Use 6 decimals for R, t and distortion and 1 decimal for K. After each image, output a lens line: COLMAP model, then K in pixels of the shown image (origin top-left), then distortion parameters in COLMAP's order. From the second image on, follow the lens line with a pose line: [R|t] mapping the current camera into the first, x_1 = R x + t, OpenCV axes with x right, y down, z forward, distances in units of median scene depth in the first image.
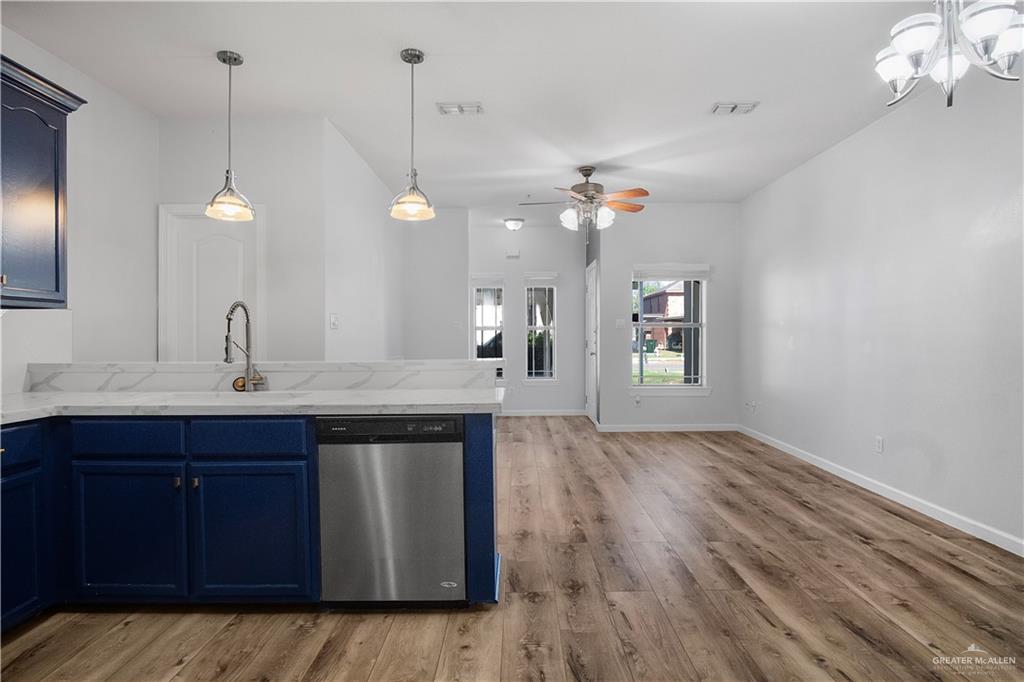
lens RADIAL K [[579.7, 0, 514.4], [0, 579.7, 344.4], [0, 0, 1]] dist [-0.022166, 0.000637]
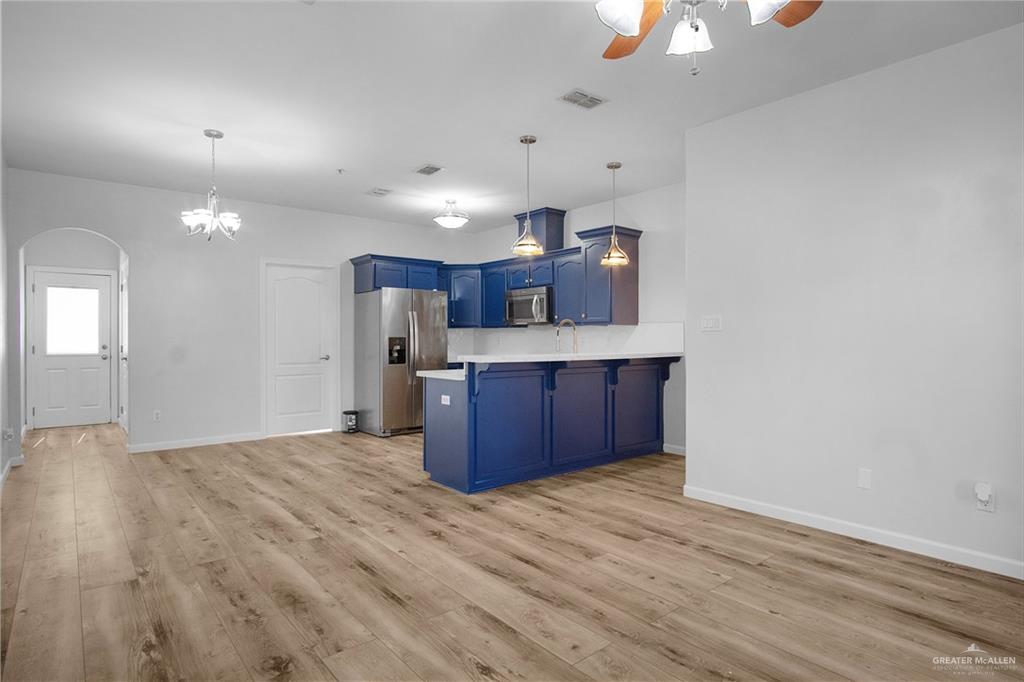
lens RADIAL K [[542.7, 0, 512.0], [0, 542.7, 341.0], [0, 0, 1]] dist [-0.026215, -0.000321]
pose [[-0.768981, 0.008898, -0.639209, 0.822135], [-0.006231, 0.999751, 0.021413, -0.041109], [0.639241, 0.020449, -0.768735, 2.341915]]
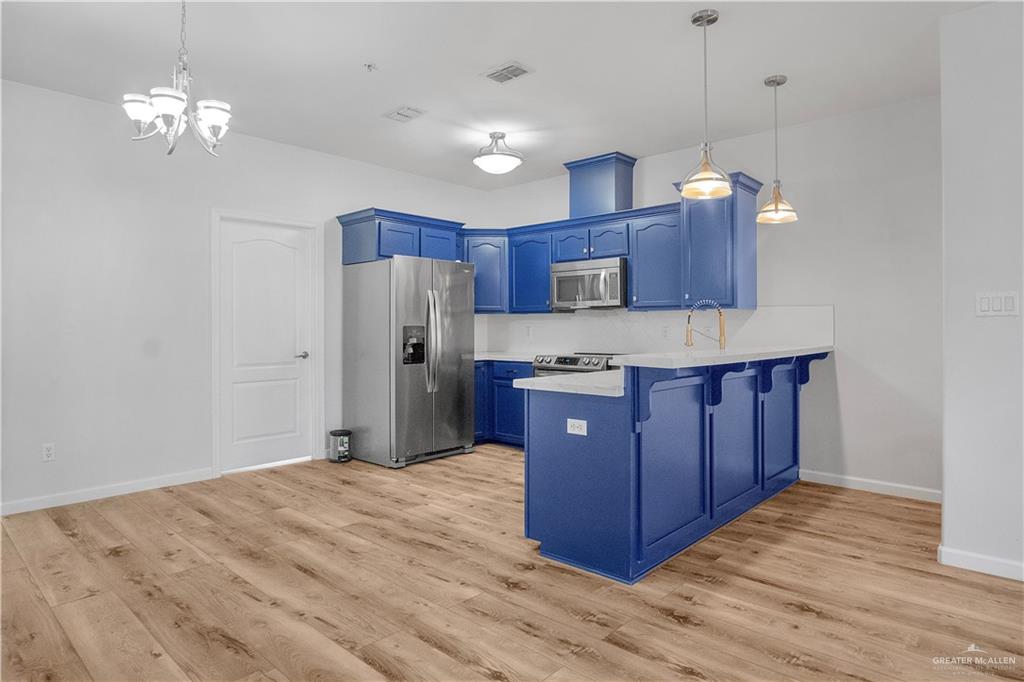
lens RADIAL K [[581.3, 0, 512.9], [0, 581.3, 325.8], [0, 0, 1]] dist [-0.025708, 0.001893]
pose [[-0.675474, 0.004357, -0.737371, 0.813124], [-0.007203, 0.999896, 0.012507, -0.029373], [0.737349, 0.013759, -0.675372, 1.631166]]
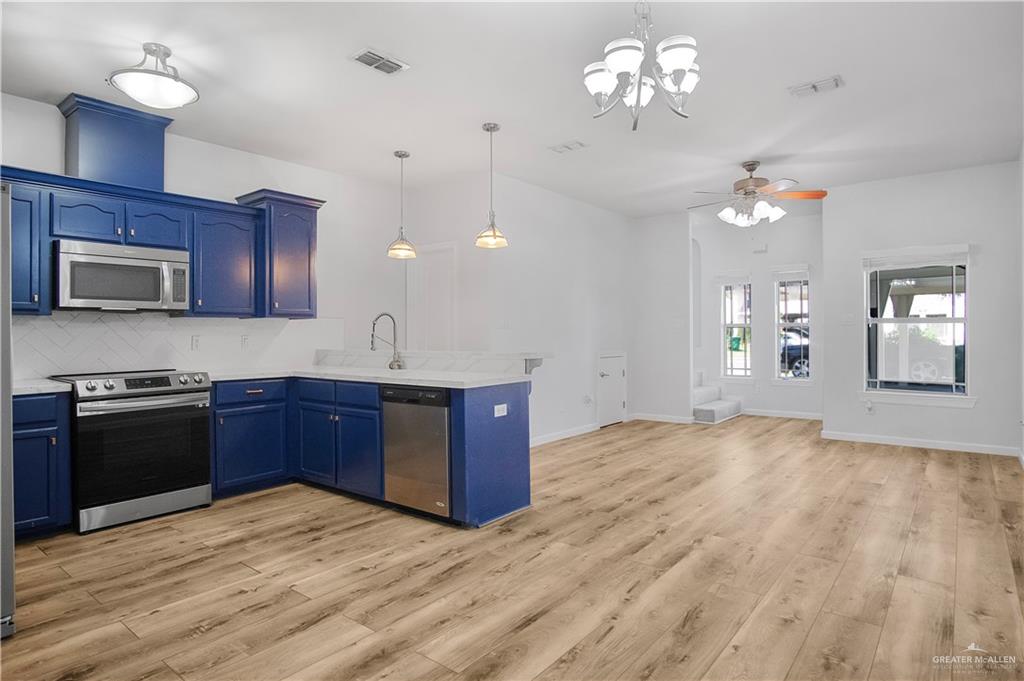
lens RADIAL K [[571.1, 0, 512.0], [0, 571.1, 340.5], [0, 0, 1]] dist [-0.025045, -0.000192]
pose [[0.779629, 0.008619, -0.626183, 0.819330], [-0.008623, 0.999958, 0.003028, -0.004338], [0.626183, 0.003039, 0.779671, -0.011129]]
